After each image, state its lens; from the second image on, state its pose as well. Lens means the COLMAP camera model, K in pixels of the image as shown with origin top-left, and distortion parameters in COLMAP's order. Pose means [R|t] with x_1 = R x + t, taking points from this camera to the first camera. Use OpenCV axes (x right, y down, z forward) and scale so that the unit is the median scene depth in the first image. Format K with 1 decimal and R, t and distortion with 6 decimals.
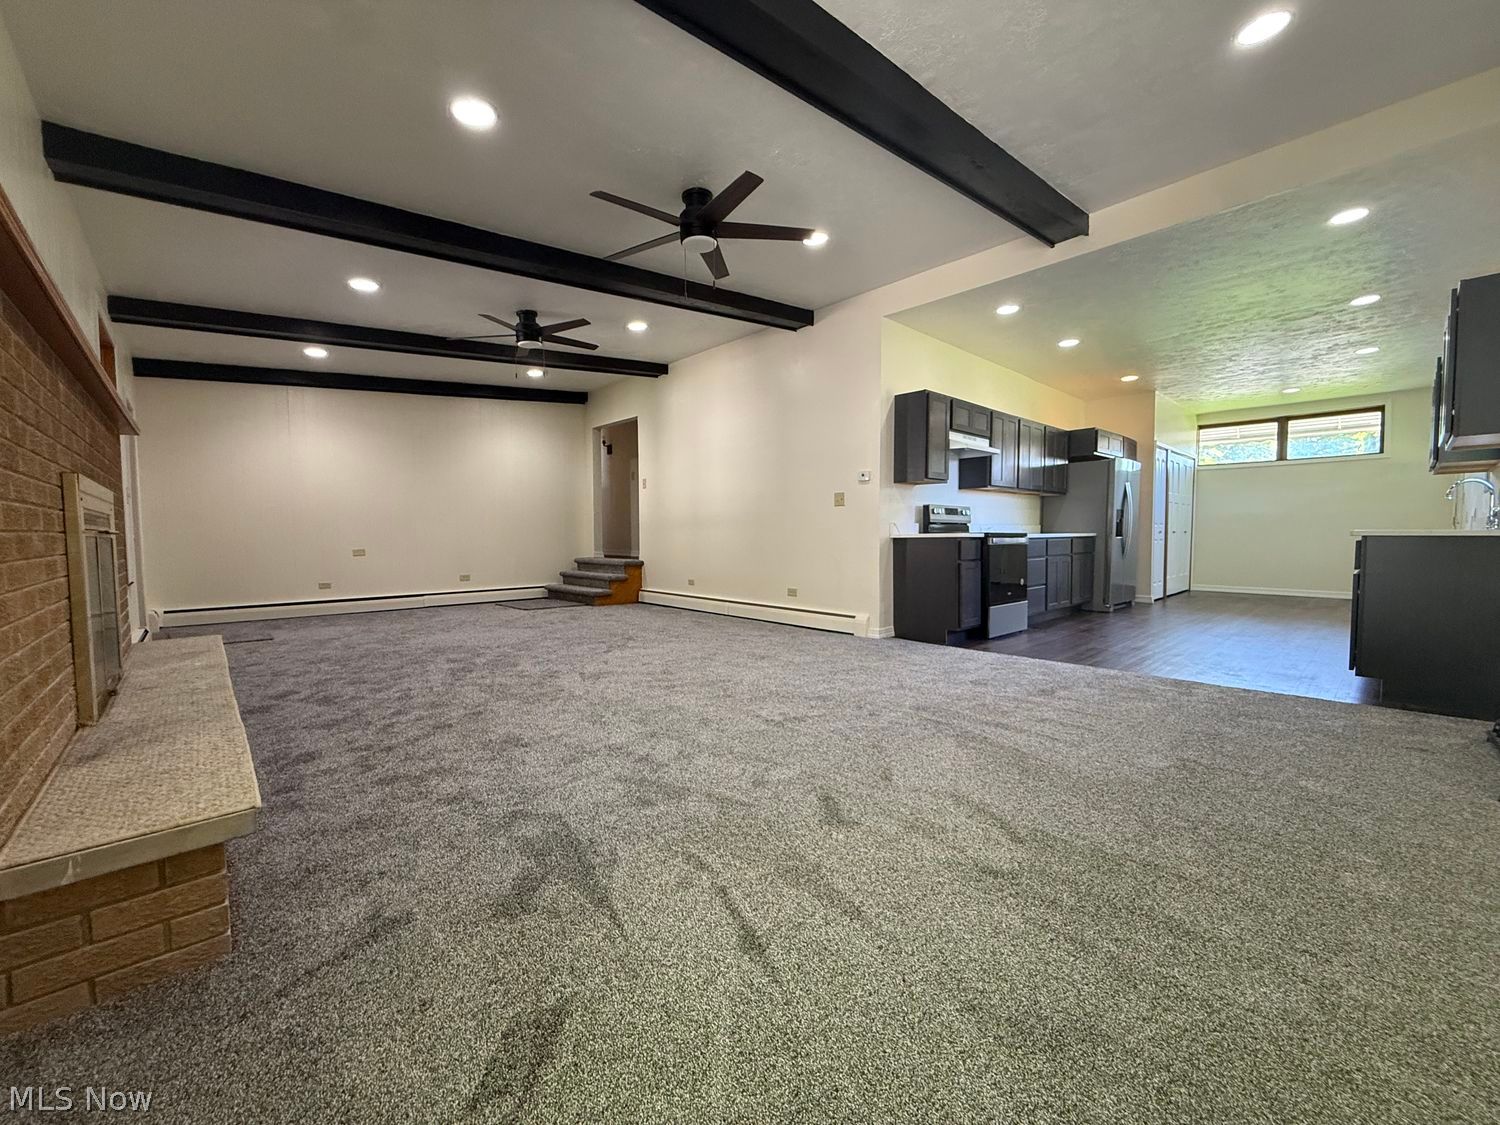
lens RADIAL K [[596.9, 0, 744.8], [0, 596.9, 563.7], [0, 0, 1]] dist [-0.002122, -0.000213]
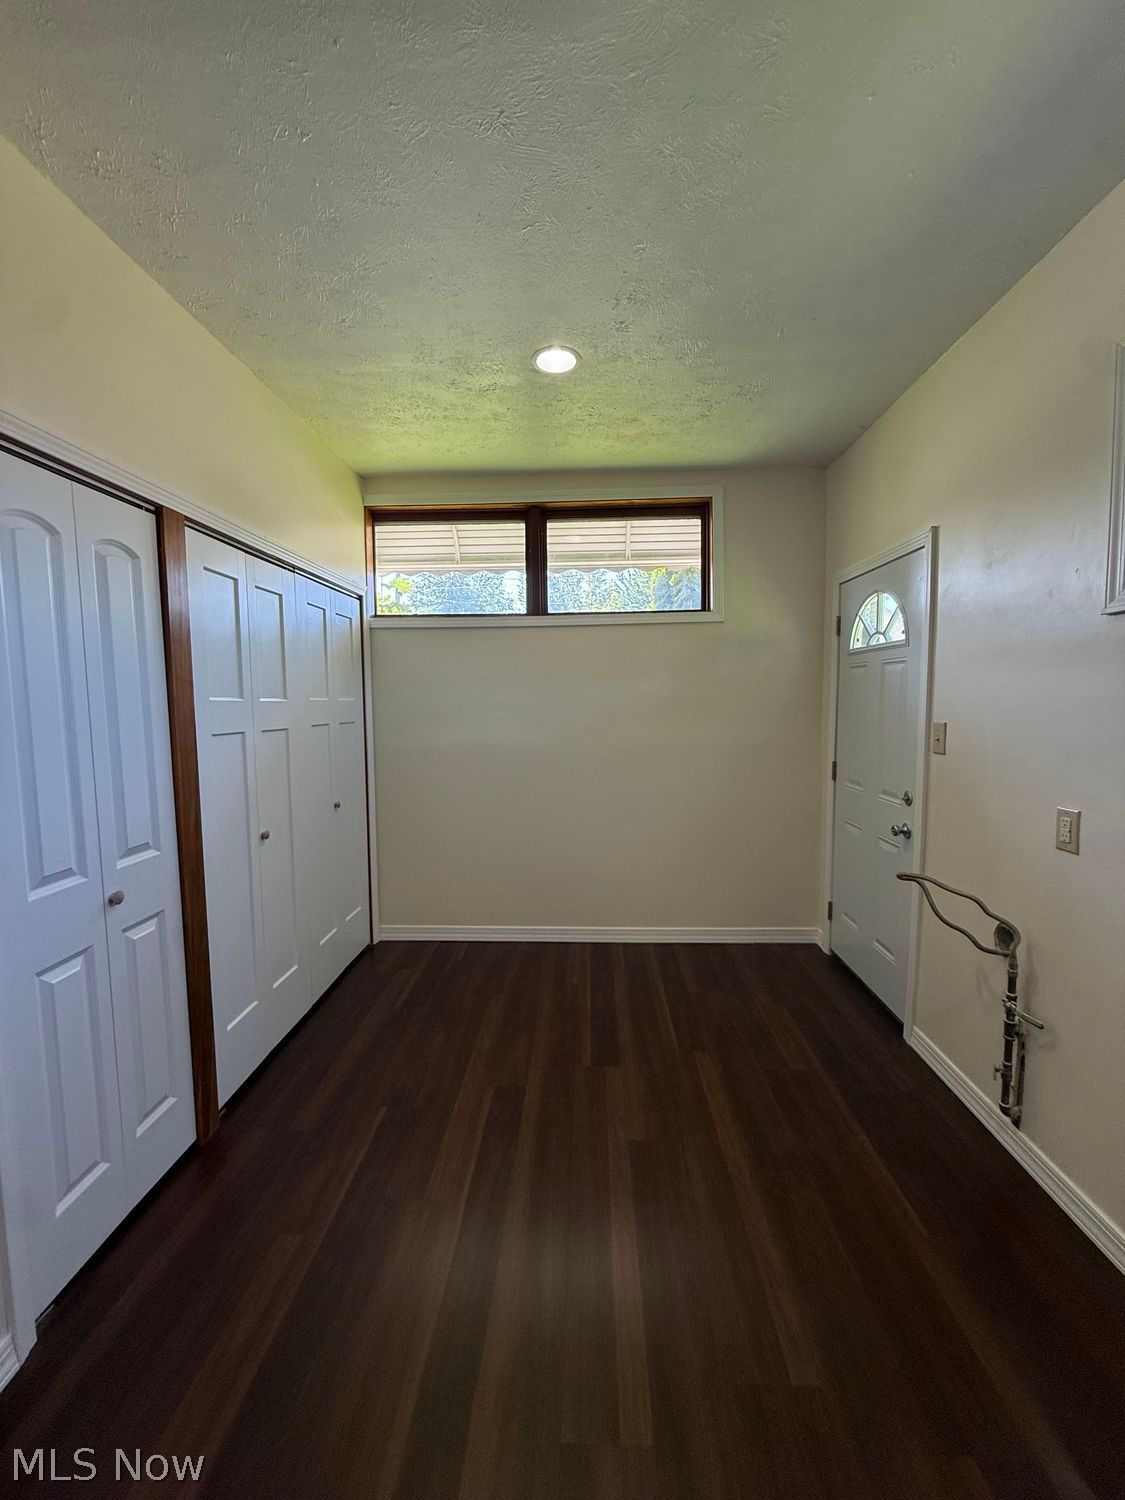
lens RADIAL K [[599.4, 0, 560.8], [0, 599.4, 744.9], [0, 0, 1]] dist [-0.002408, -0.000256]
pose [[0.710719, -0.057542, 0.701119, 0.770563], [0.043585, 0.998336, 0.037753, -0.123161], [-0.702125, 0.003726, 0.712044, 0.867558]]
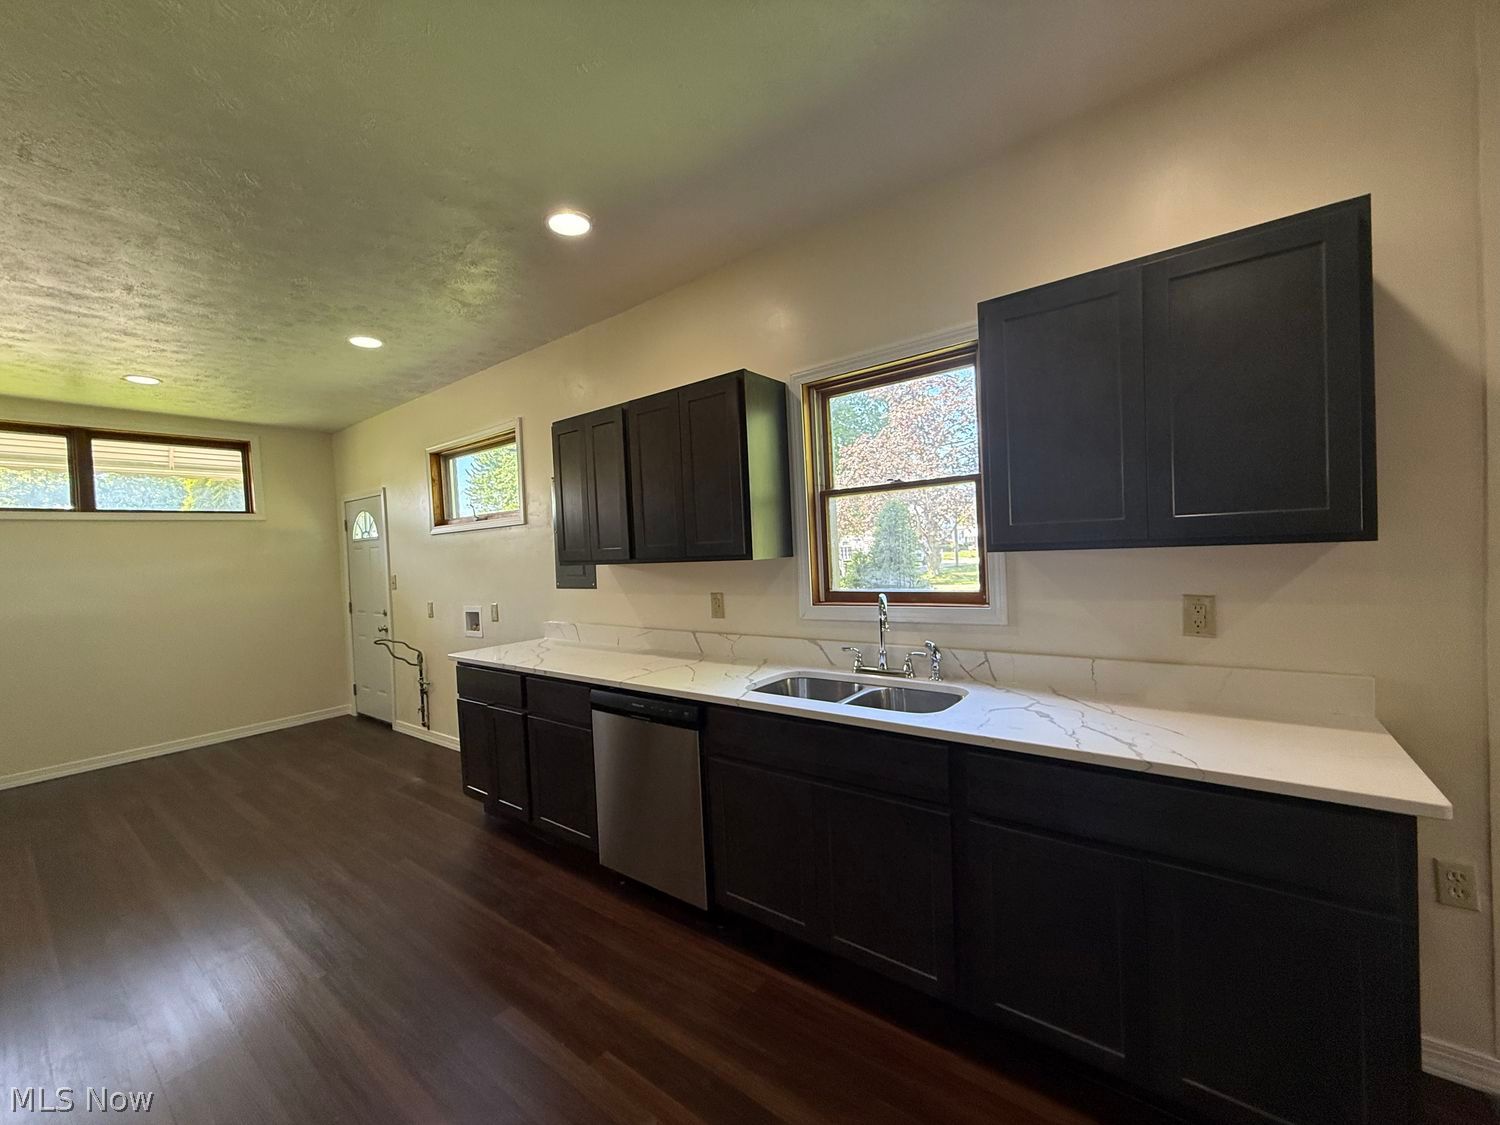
lens RADIAL K [[596.9, 0, 744.8], [0, 596.9, 563.7], [0, 0, 1]] dist [-0.002122, -0.000213]
pose [[-0.171744, -0.012502, 0.985062, 0.350168], [0.095922, 0.994956, 0.029352, -0.107705], [-0.980461, 0.099530, -0.169678, 0.652455]]
